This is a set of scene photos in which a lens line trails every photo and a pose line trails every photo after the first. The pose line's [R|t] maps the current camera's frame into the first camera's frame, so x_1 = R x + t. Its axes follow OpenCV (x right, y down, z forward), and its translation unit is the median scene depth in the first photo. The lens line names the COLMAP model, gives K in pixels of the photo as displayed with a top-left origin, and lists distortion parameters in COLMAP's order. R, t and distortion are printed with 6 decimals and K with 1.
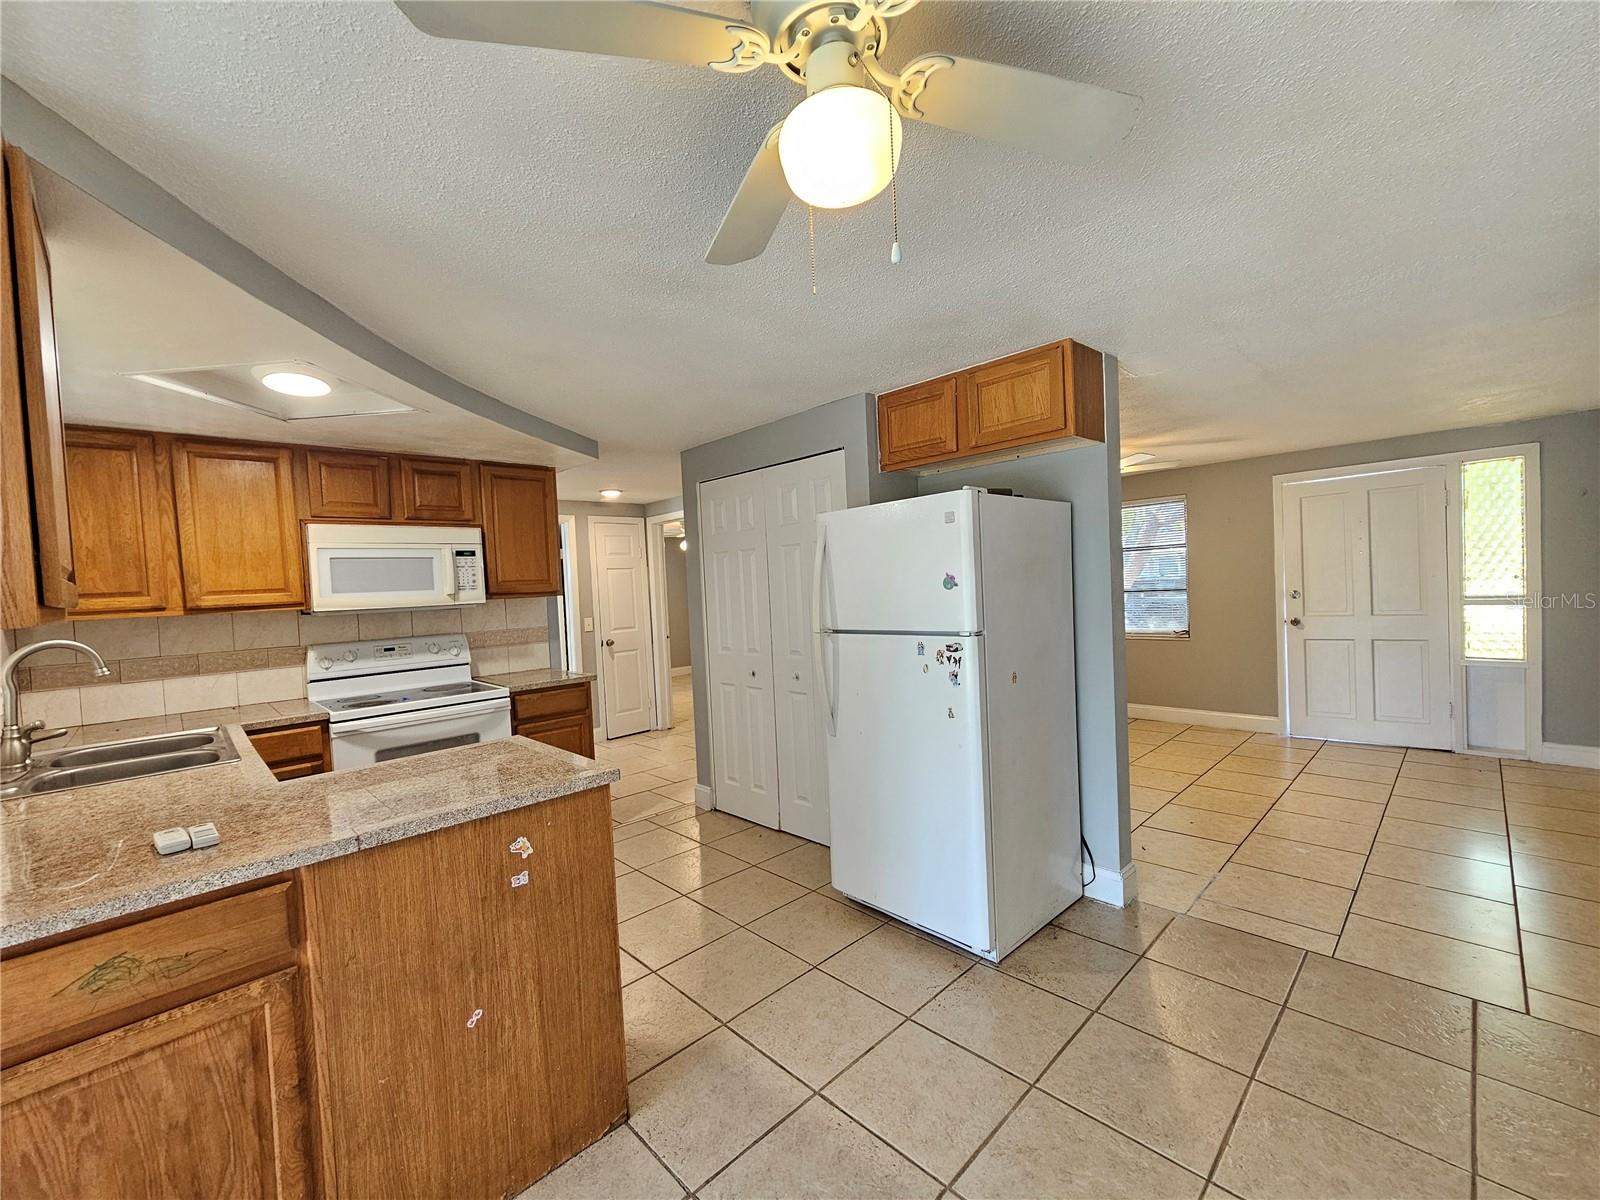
lens RADIAL K [[655.0, 0, 792.8], [0, 655.0, 604.5], [0, 0, 1]] dist [0.000591, 0.000525]
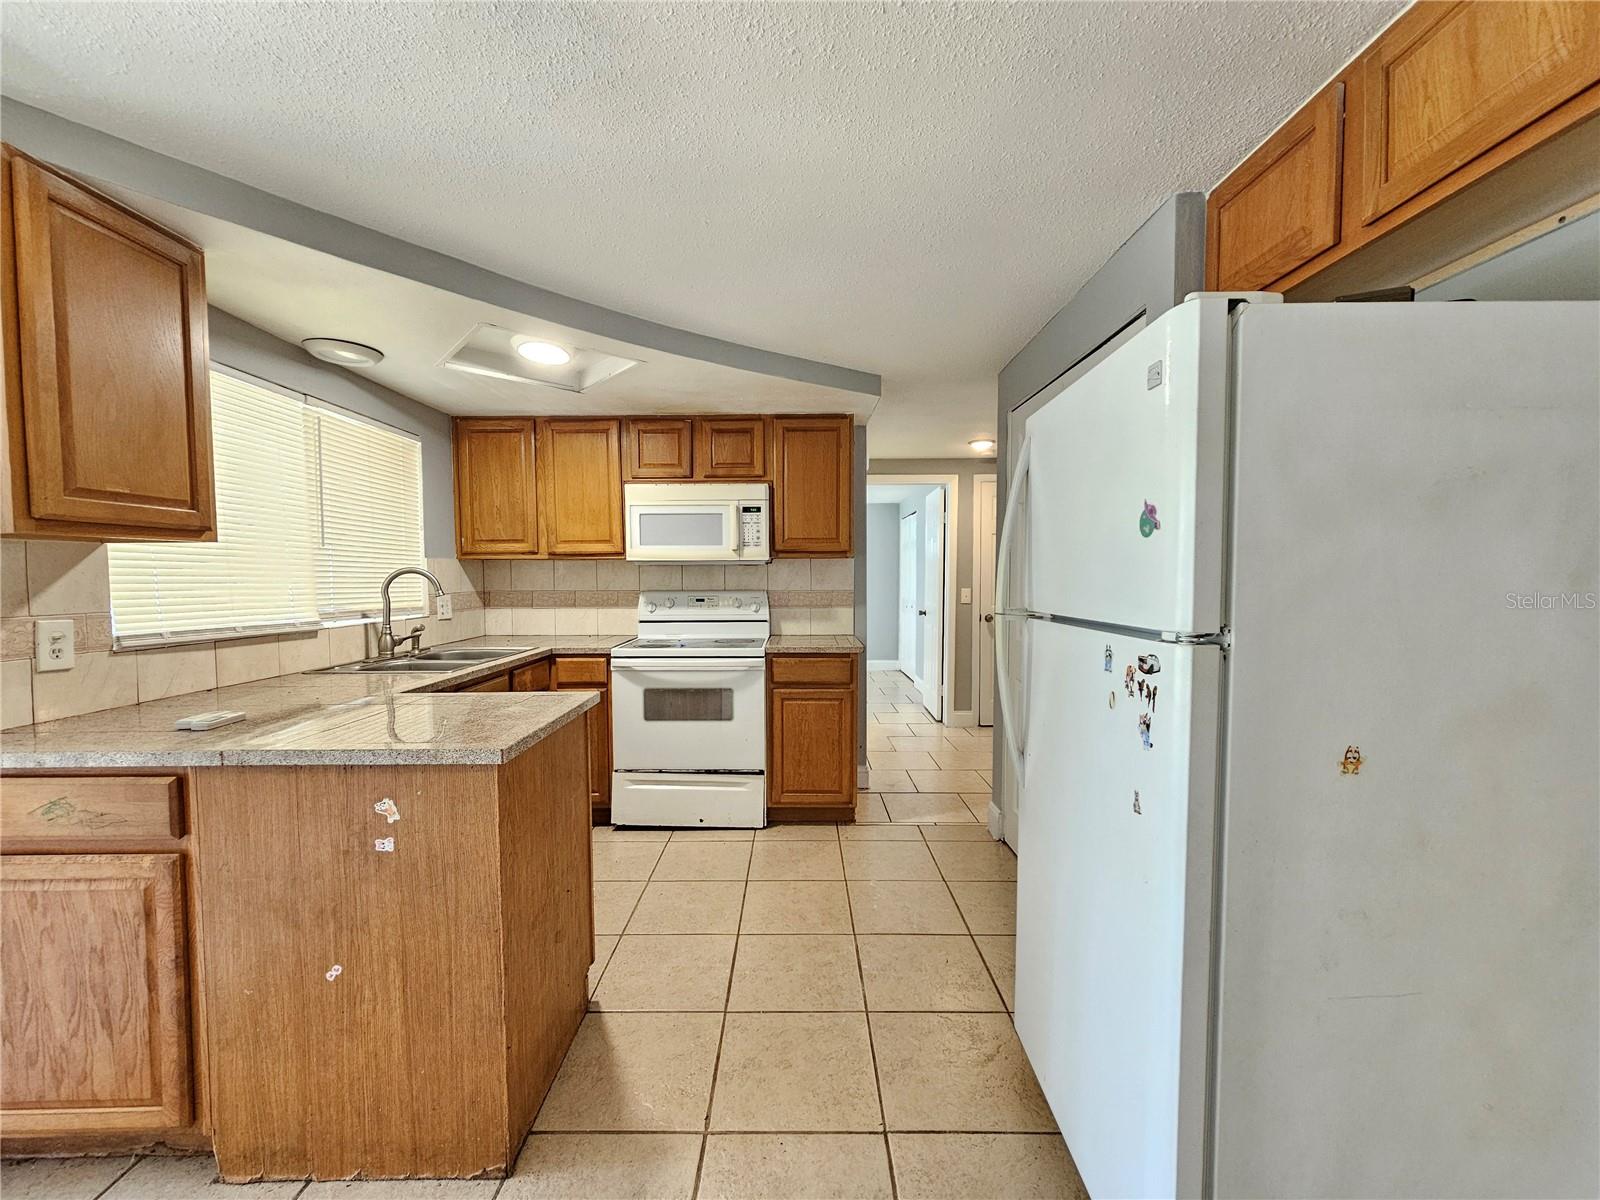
lens RADIAL K [[655.0, 0, 796.9], [0, 655.0, 604.6], [0, 0, 1]] dist [0.000591, 0.000525]
pose [[0.719872, 0.075551, -0.689983, 0.319211], [-0.051207, 0.997130, 0.055757, 0.009207], [0.692215, -0.004806, 0.721675, 0.414454]]
